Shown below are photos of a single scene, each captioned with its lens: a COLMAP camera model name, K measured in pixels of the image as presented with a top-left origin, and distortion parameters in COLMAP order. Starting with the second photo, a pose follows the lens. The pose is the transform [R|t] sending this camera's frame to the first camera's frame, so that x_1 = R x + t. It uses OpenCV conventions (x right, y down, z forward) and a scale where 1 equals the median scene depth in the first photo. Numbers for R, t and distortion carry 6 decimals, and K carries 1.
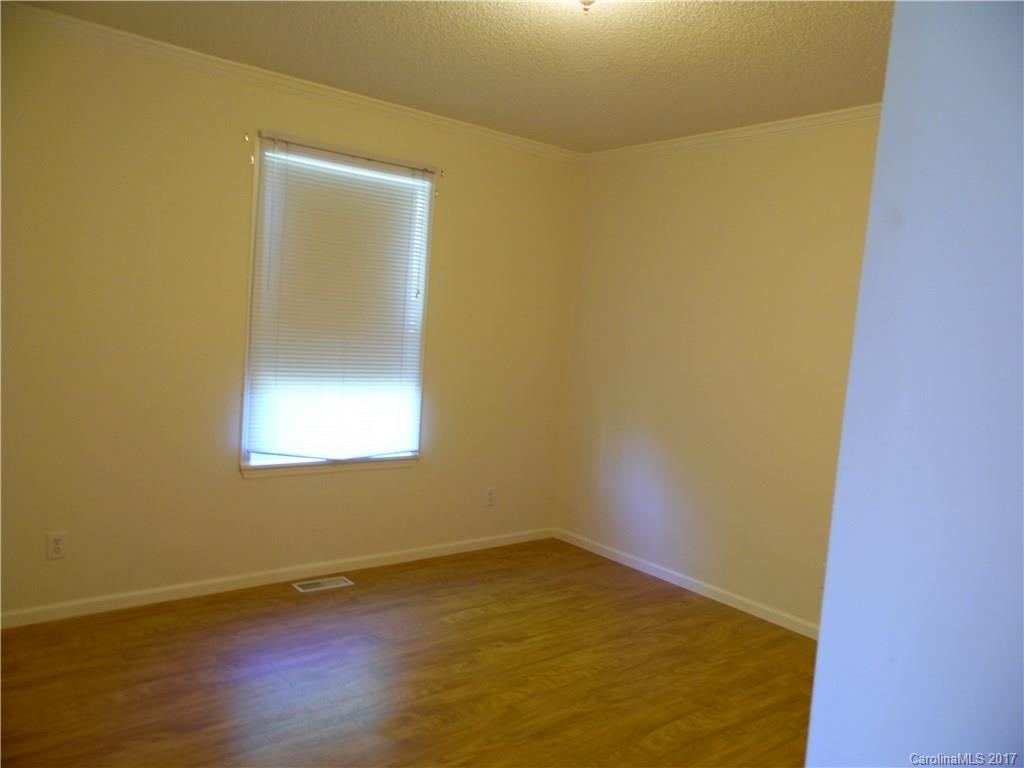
lens RADIAL K [[762.2, 0, 507.5], [0, 762.2, 386.5], [0, 0, 1]] dist [-0.004714, 0.005445]
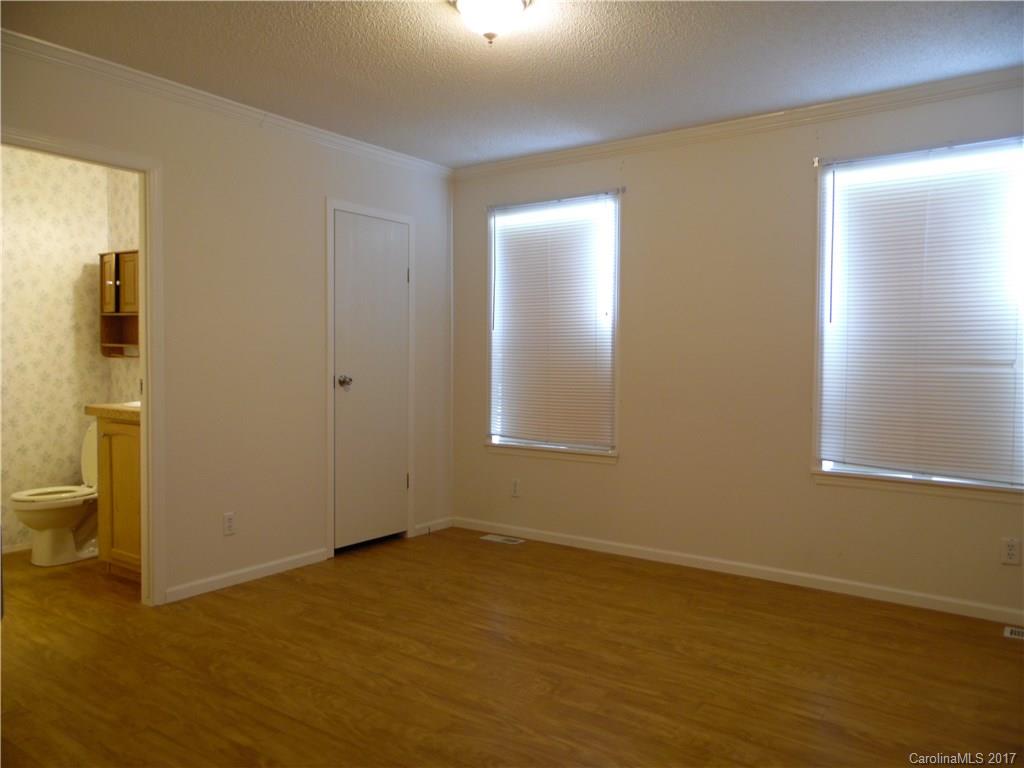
lens RADIAL K [[762.2, 0, 507.5], [0, 762.2, 386.5], [0, 0, 1]] dist [-0.004714, 0.005445]
pose [[-0.267519, -0.111271, 0.957106, -0.826761], [0.049866, 0.990380, 0.129078, -0.101295], [-0.962261, 0.082258, -0.259397, 1.106642]]
